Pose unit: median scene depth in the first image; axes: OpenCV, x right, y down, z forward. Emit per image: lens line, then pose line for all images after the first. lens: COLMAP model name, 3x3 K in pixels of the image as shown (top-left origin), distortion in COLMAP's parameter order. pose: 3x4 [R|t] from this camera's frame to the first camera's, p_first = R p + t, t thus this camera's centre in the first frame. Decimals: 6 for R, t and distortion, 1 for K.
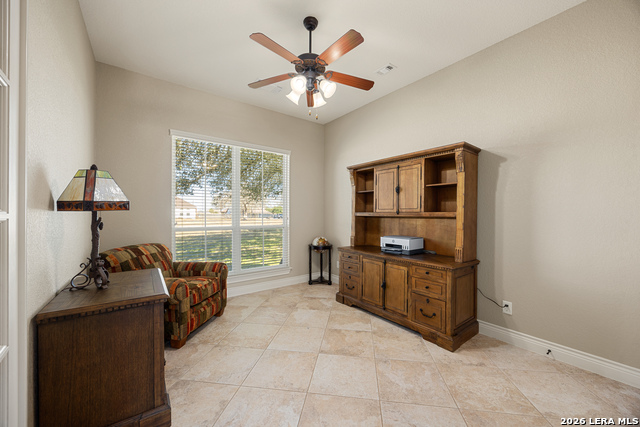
lens RADIAL K [[248.6, 0, 321.7], [0, 248.6, 210.9], [0, 0, 1]] dist [-0.000587, 0.000004]
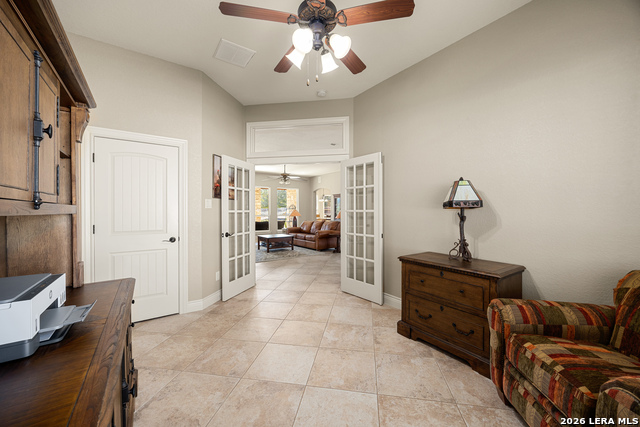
lens RADIAL K [[248.6, 0, 321.7], [0, 248.6, 210.9], [0, 0, 1]] dist [-0.000587, 0.000004]
pose [[-0.999774, -0.001024, 0.021229, -0.079503], [-0.001202, 0.999964, -0.008361, 0.023986], [-0.021220, -0.008384, -0.999740, 1.858043]]
